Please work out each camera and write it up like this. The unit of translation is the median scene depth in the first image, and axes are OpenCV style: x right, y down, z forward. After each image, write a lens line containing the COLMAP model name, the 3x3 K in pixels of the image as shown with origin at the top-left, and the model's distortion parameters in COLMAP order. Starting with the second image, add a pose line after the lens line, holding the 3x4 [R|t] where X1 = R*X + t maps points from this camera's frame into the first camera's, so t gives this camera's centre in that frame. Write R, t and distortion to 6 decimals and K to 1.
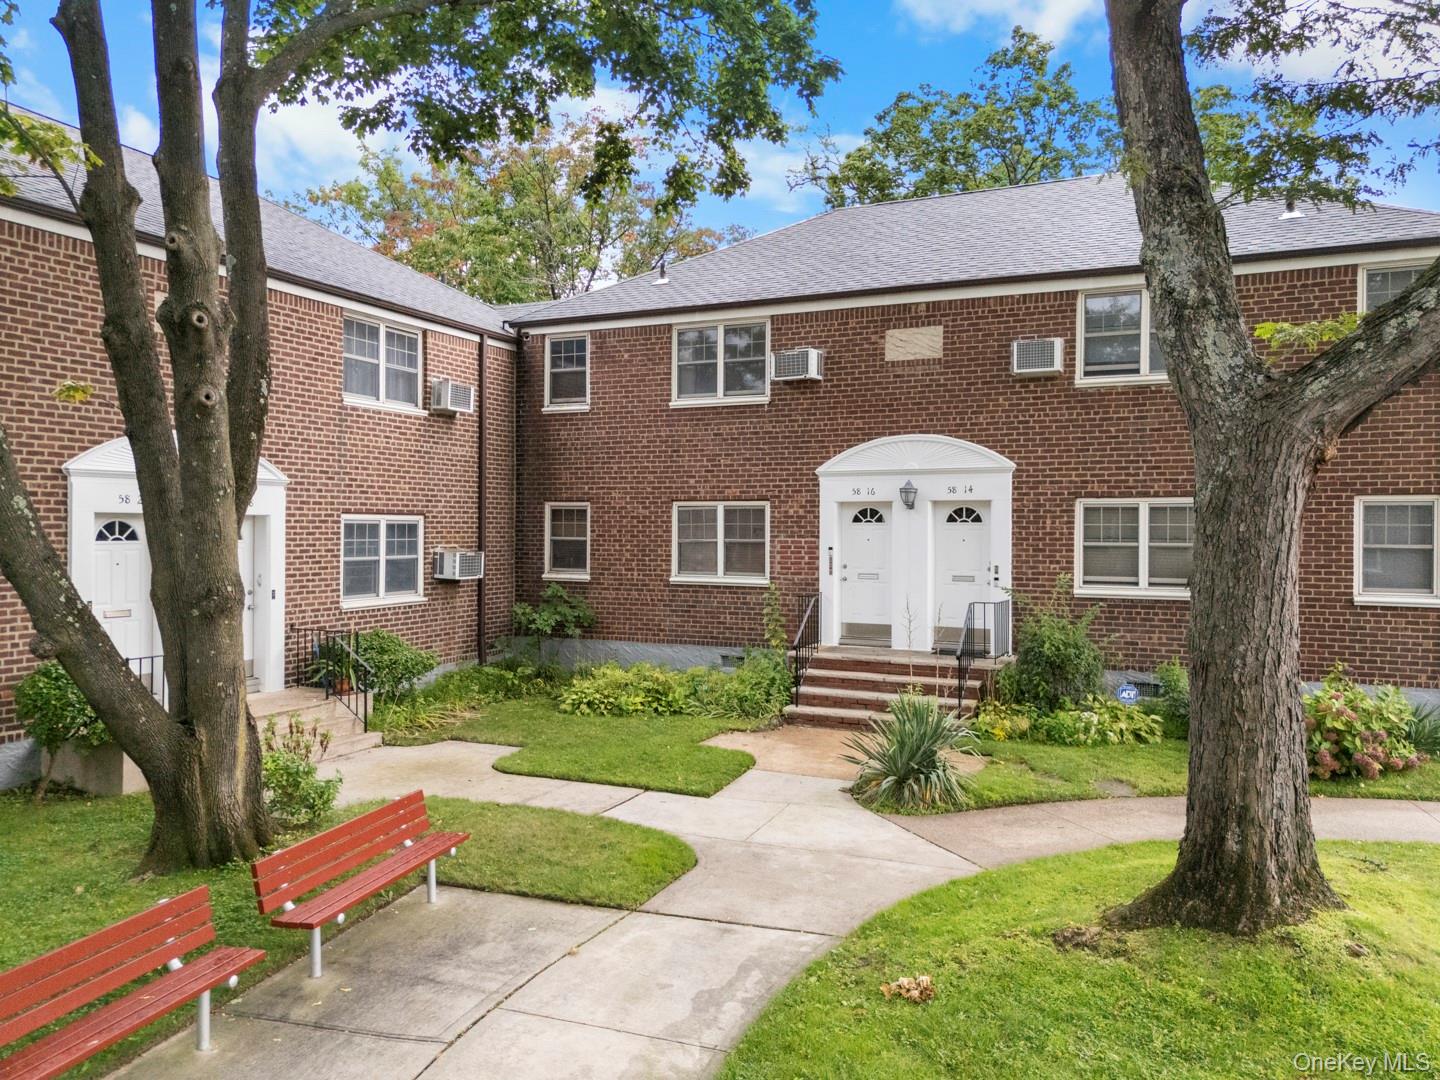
lens RADIAL K [[1060.2, 0, 720.0], [0, 1060.2, 540.0], [0, 0, 1]] dist [0.104024, -0.115223]
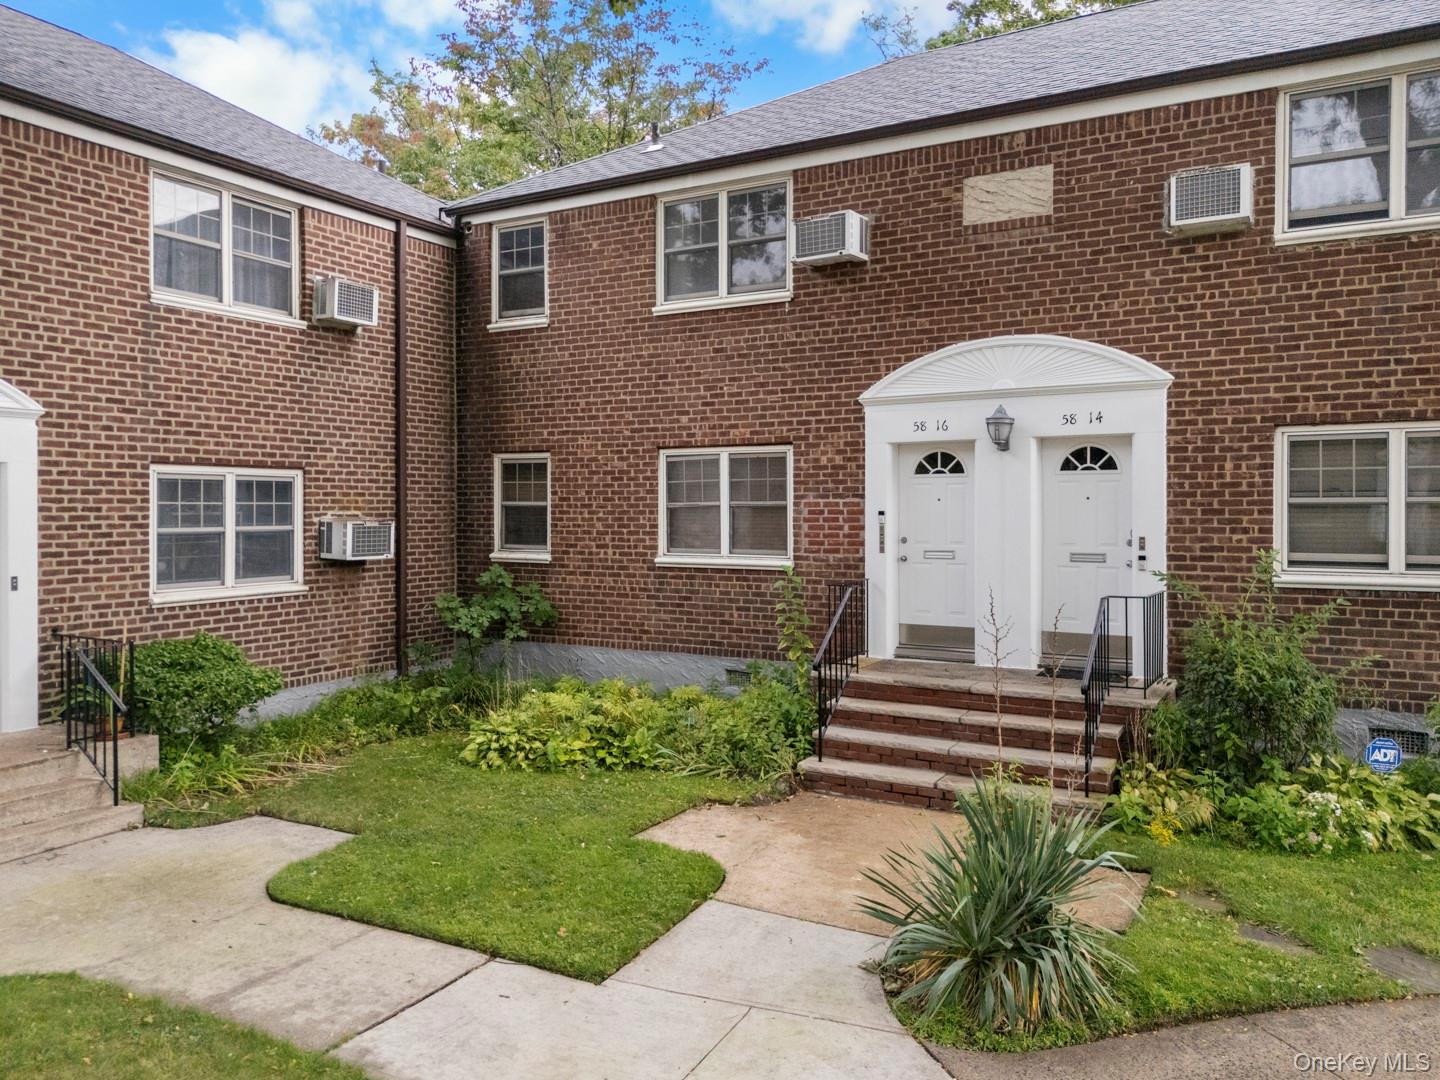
lens RADIAL K [[1067.7, 0, 723.1], [0, 1067.7, 519.1], [0, 0, 1]] dist [0.071523, -0.059179]
pose [[0.996317, -0.004951, -0.085599, 0.068138], [0.004802, 0.999987, -0.001950, 0.013848], [0.085607, 0.001532, 0.996328, 0.350576]]
